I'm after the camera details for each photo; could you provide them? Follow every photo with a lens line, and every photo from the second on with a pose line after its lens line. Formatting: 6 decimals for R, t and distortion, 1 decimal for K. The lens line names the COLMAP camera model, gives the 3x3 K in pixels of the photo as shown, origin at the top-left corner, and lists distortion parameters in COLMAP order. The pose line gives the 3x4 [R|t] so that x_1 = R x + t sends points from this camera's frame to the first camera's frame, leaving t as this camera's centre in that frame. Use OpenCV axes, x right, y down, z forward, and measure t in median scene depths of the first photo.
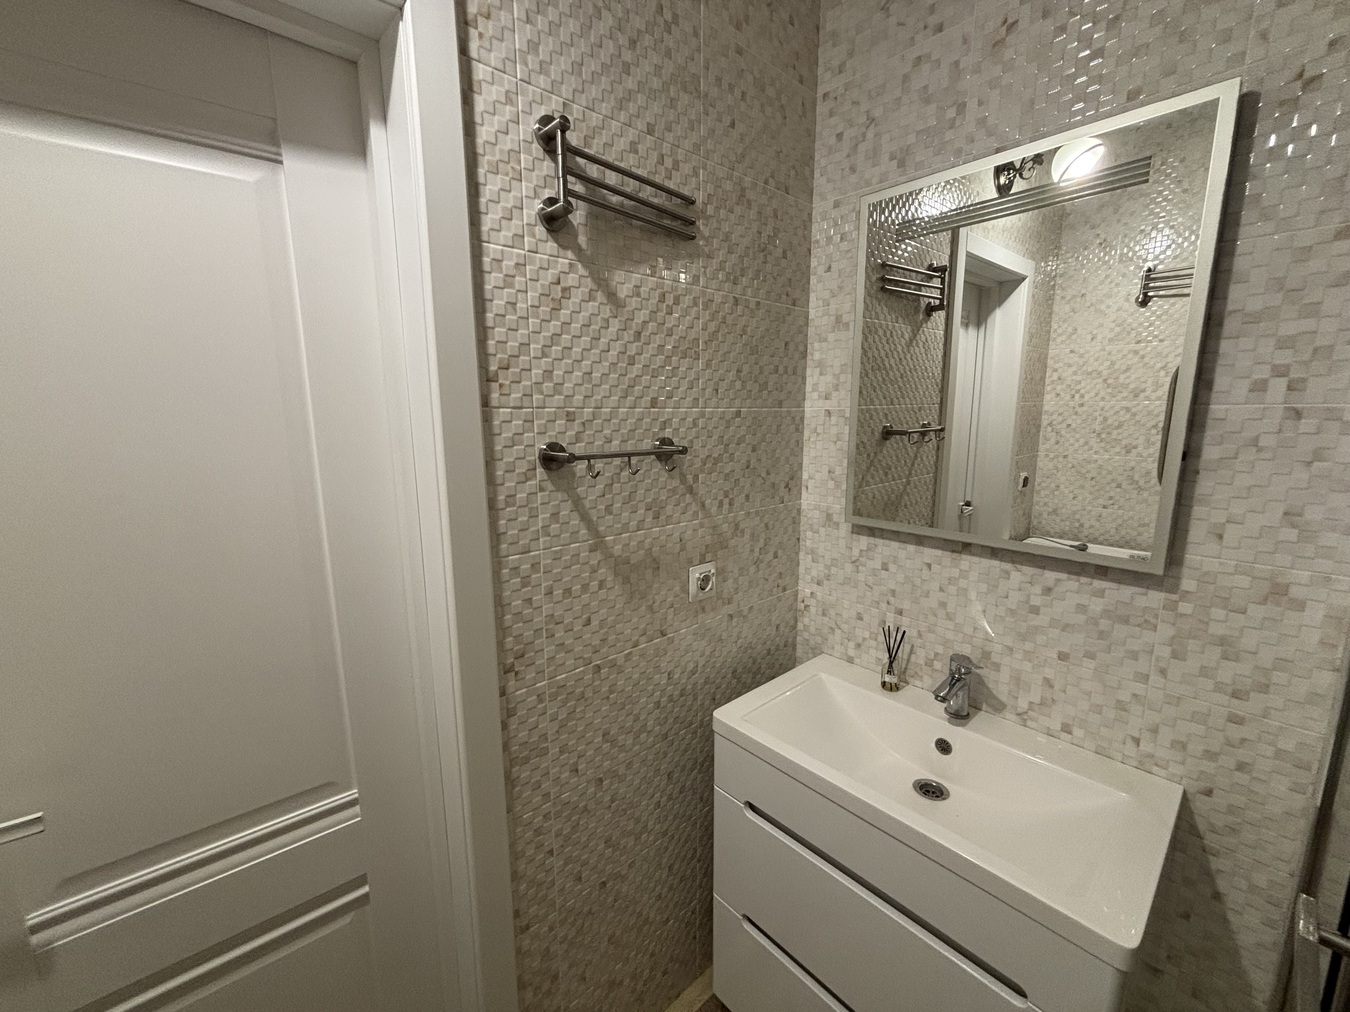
lens RADIAL K [[547.7, 0, 674.2], [0, 547.7, 504.9], [0, 0, 1]] dist [0.001286, -0.000494]
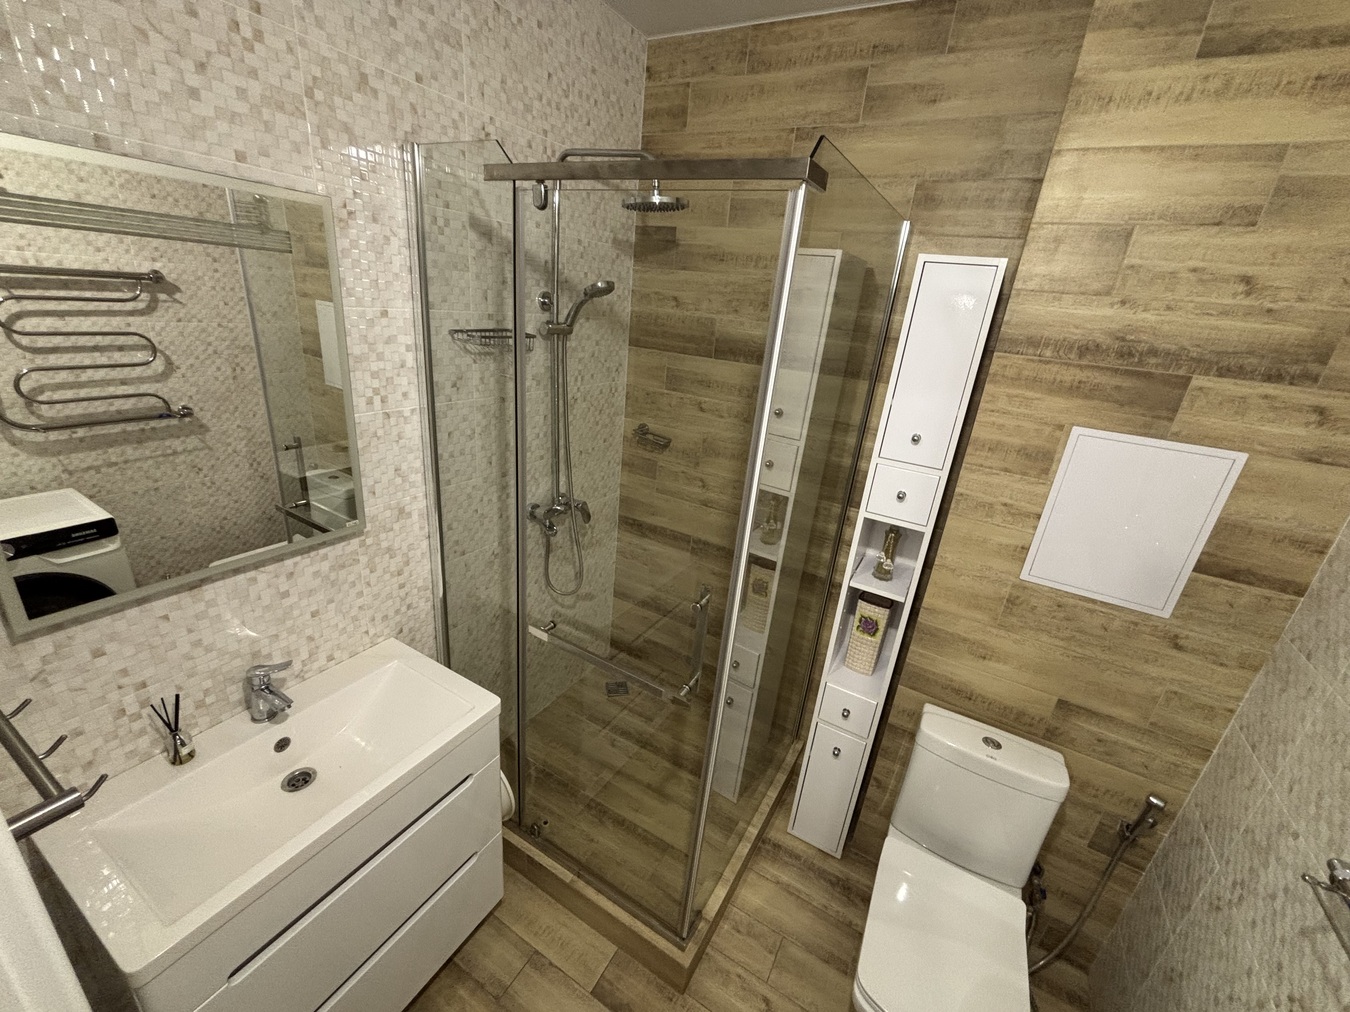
lens RADIAL K [[548.5, 0, 674.1], [0, 548.5, 504.5], [0, 0, 1]] dist [-0.008532, 0.006125]
pose [[-0.325868, -0.356268, 0.875719, -0.610068], [0.065735, 0.915499, 0.396913, -0.422855], [-0.943127, 0.186906, -0.274913, 0.533016]]
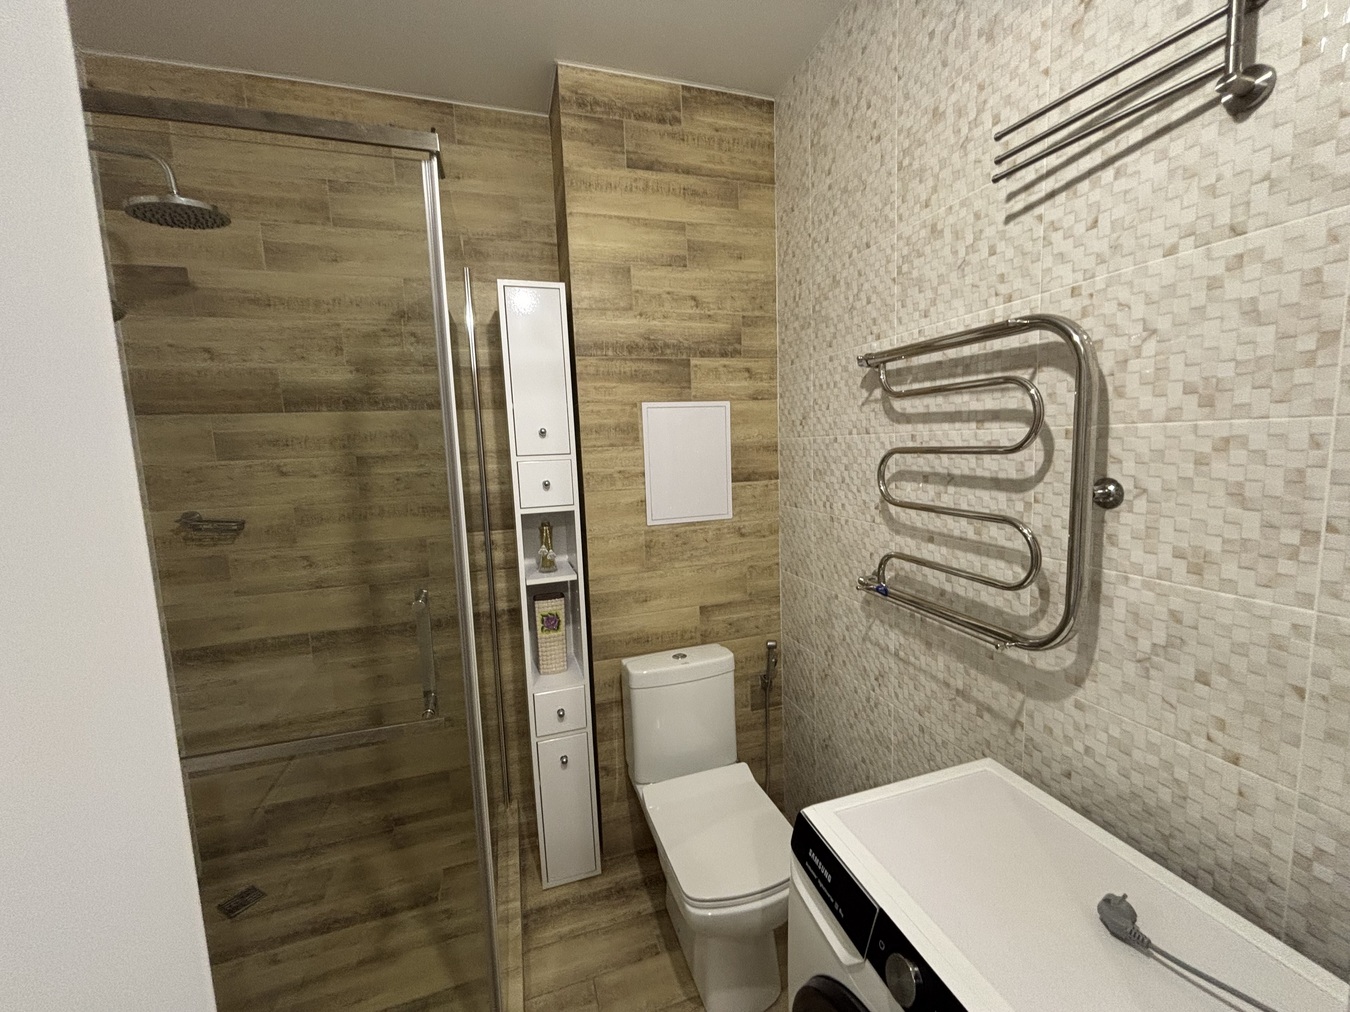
lens RADIAL K [[547.7, 0, 674.2], [0, 547.7, 504.9], [0, 0, 1]] dist [0.001286, -0.000494]
pose [[-0.917571, -0.005096, 0.397540, -0.525879], [0.108357, 0.958859, 0.262391, -0.150758], [-0.382522, 0.283839, -0.879268, 0.875527]]
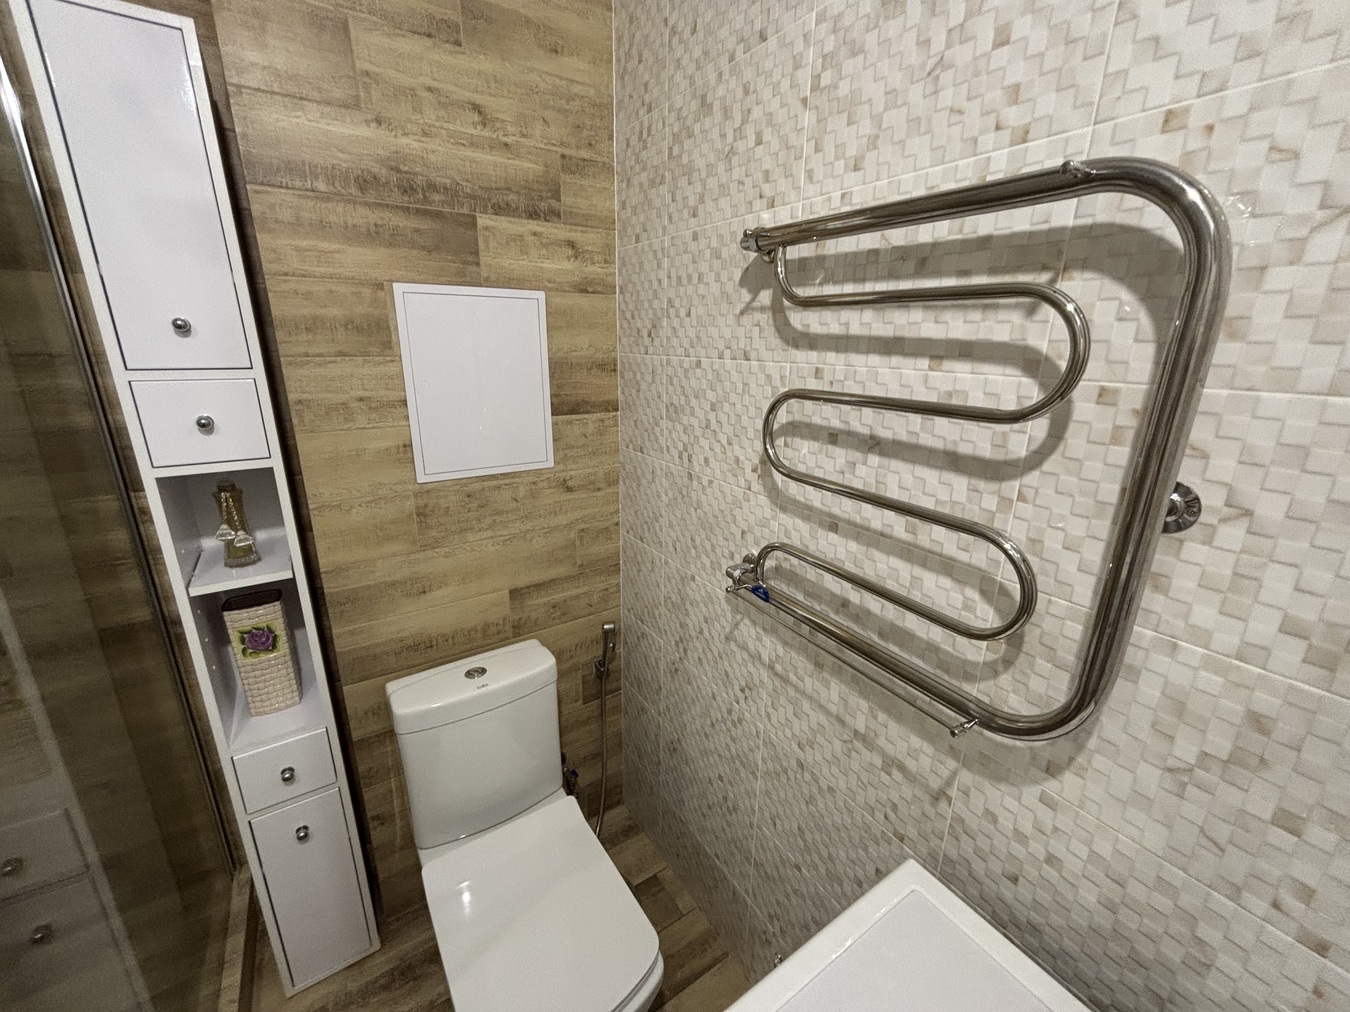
lens RADIAL K [[547.7, 0, 674.2], [0, 547.7, 504.9], [0, 0, 1]] dist [0.001286, -0.000494]
pose [[-0.992014, -0.045092, 0.117792, -0.413678], [0.012177, 0.895307, 0.445283, -0.097331], [-0.125539, 0.443161, -0.887608, 0.331194]]
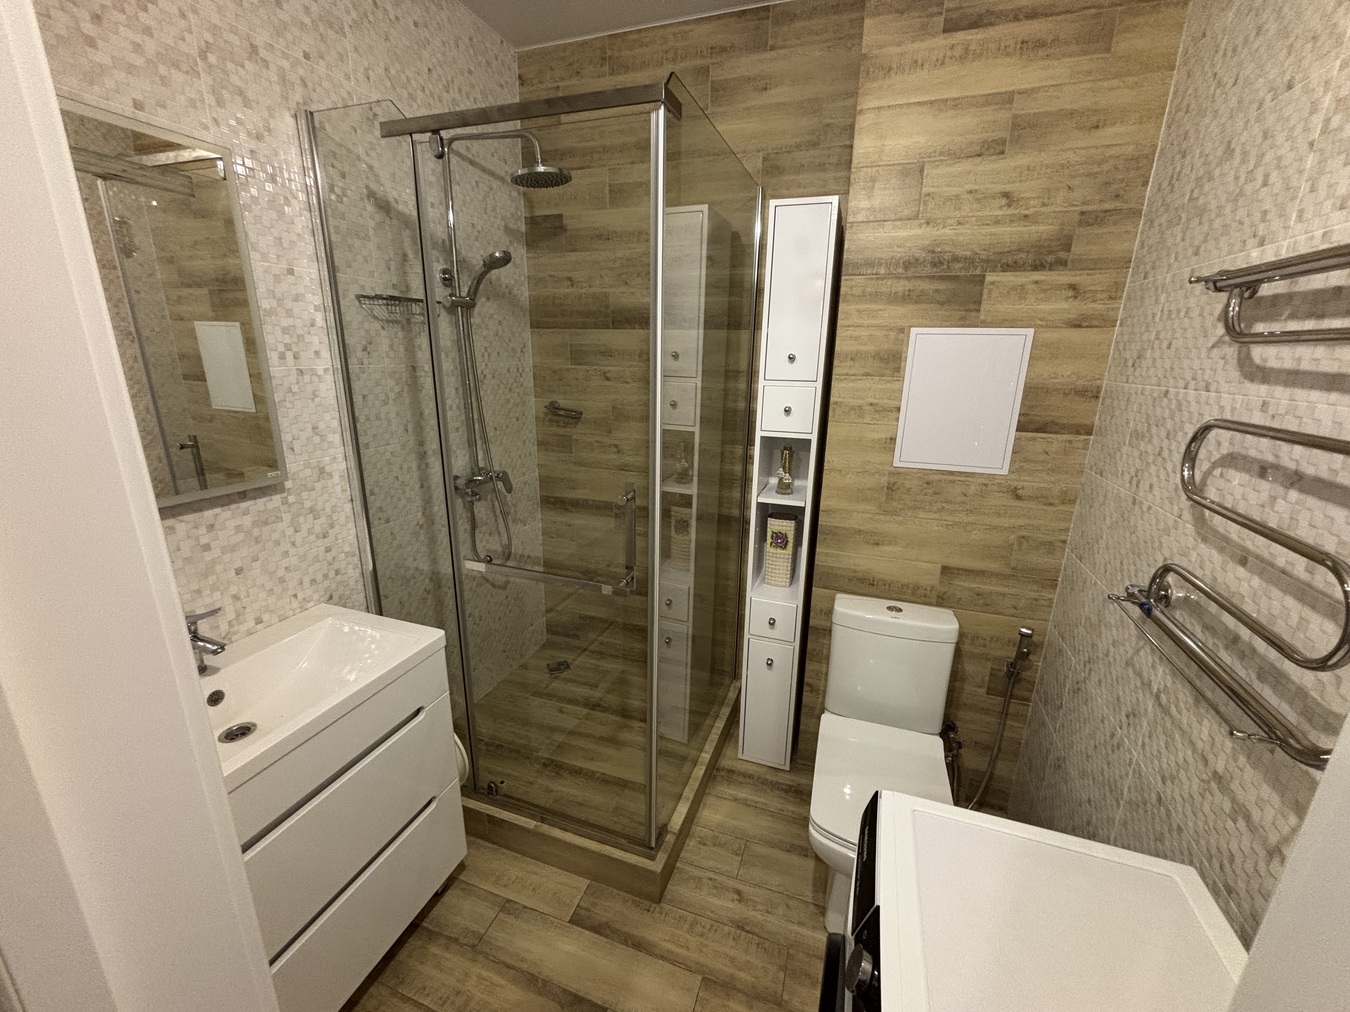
lens RADIAL K [[547.7, 0, 674.2], [0, 547.7, 504.9], [0, 0, 1]] dist [0.001286, -0.000494]
pose [[-0.494126, -0.237157, 0.836419, -0.831074], [0.130392, 0.930977, 0.340999, -0.169137], [-0.859557, 0.277559, -0.429096, 0.663675]]
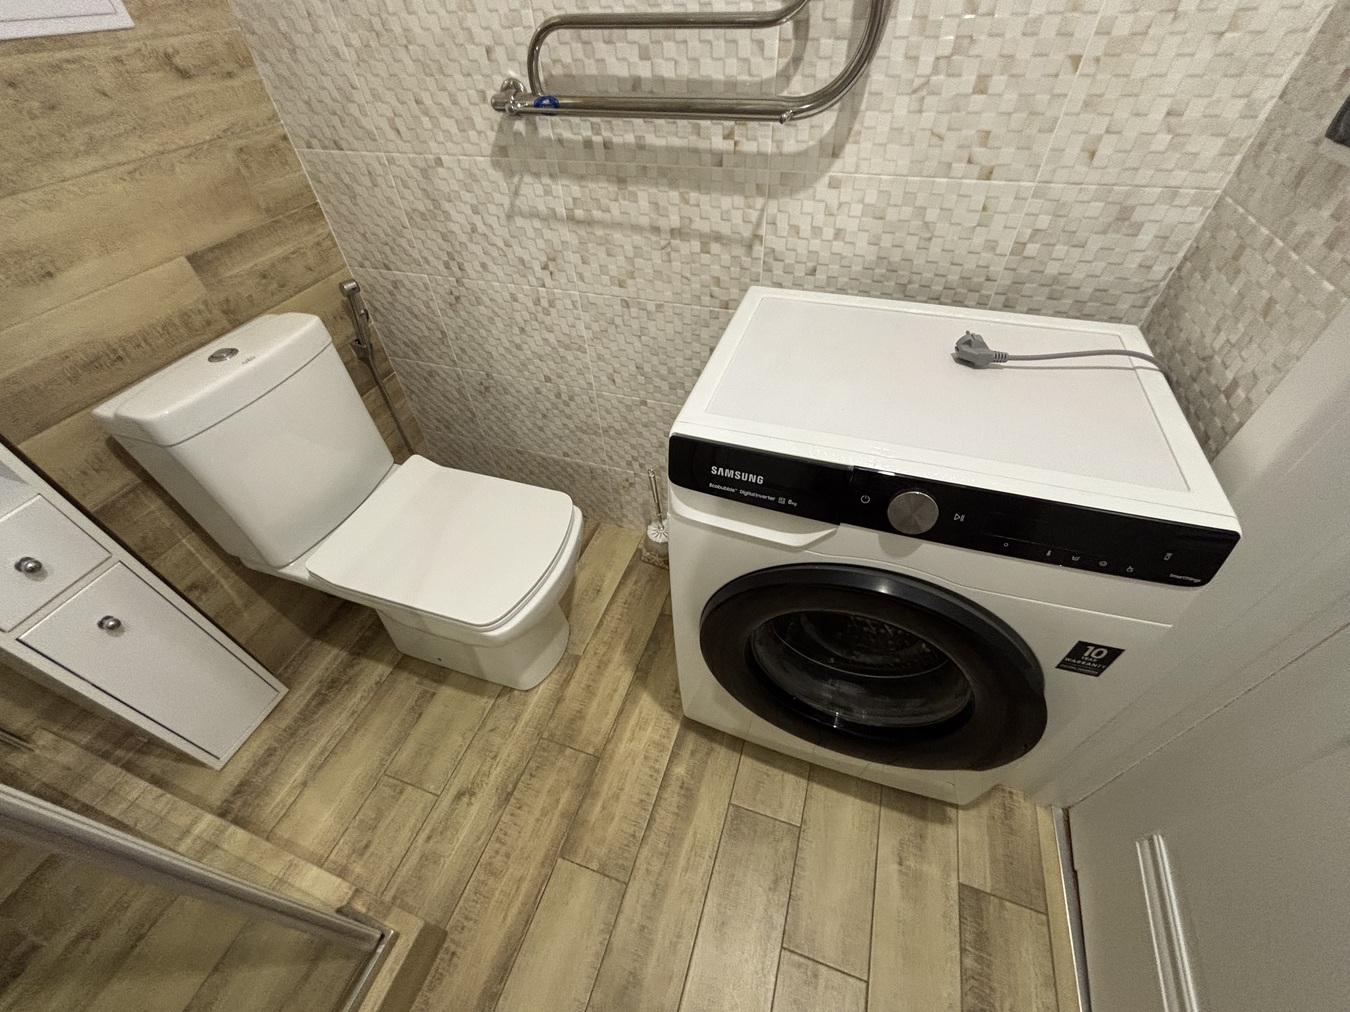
lens RADIAL K [[545.8, 0, 675.5], [0, 545.8, 503.2], [0, 0, 1]] dist [-0.001513, 0.000058]
pose [[-0.862555, 0.383592, -0.329933, -0.110655], [-0.041042, 0.596895, 0.801269, 0.150927], [0.504296, 0.704680, -0.499111, 0.499476]]
